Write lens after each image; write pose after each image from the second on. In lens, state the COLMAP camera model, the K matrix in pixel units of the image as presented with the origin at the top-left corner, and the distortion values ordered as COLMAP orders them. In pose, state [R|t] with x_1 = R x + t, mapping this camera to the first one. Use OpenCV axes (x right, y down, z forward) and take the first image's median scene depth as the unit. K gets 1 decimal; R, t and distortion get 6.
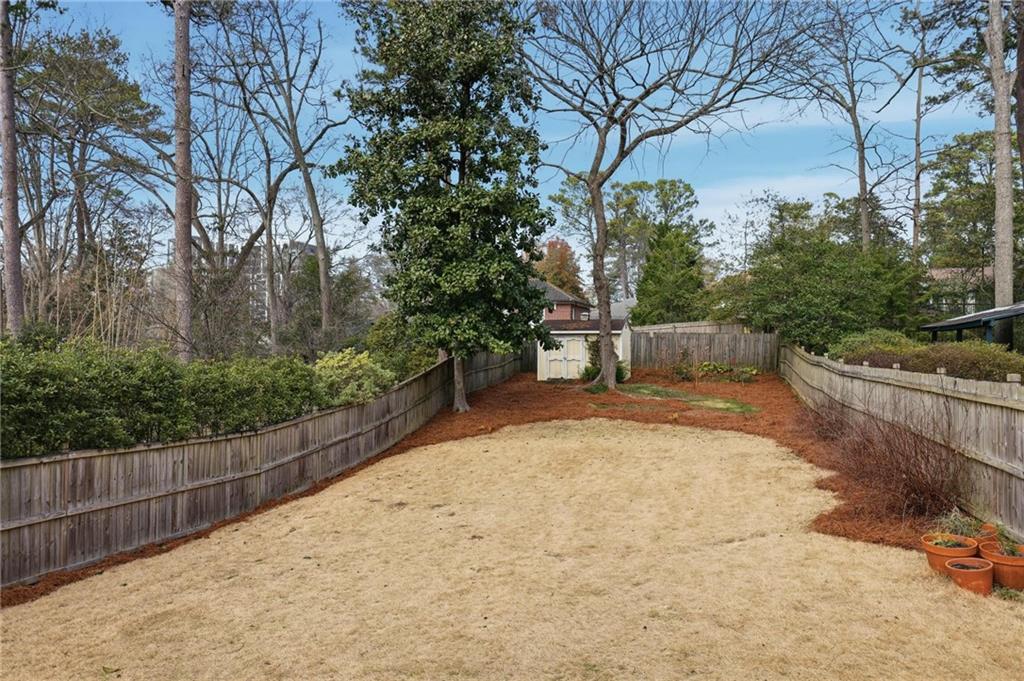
lens RADIAL K [[687.7, 0, 513.1], [0, 687.7, 342.6], [0, 0, 1]] dist [0.004370, 0.002106]
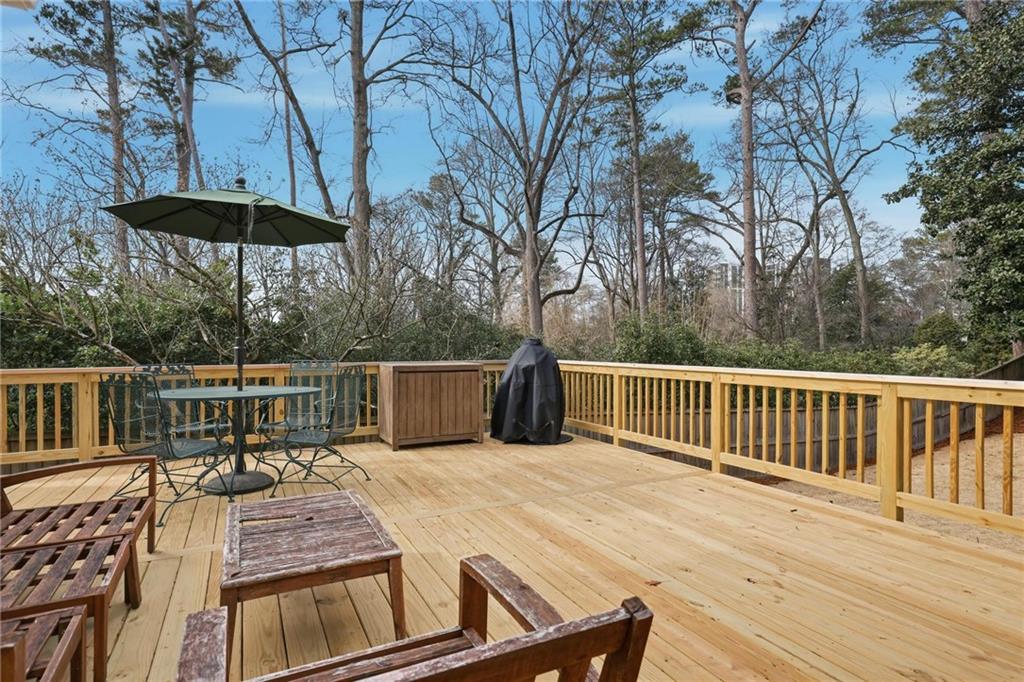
lens RADIAL K [[527.6, 0, 510.4], [0, 527.6, 345.0], [0, 0, 1]] dist [-0.001680, -0.001033]
pose [[0.676056, -0.009924, -0.736783, -0.039361], [0.012439, 0.999921, -0.002055, 0.002823], [0.736745, -0.007776, 0.676126, -0.108970]]
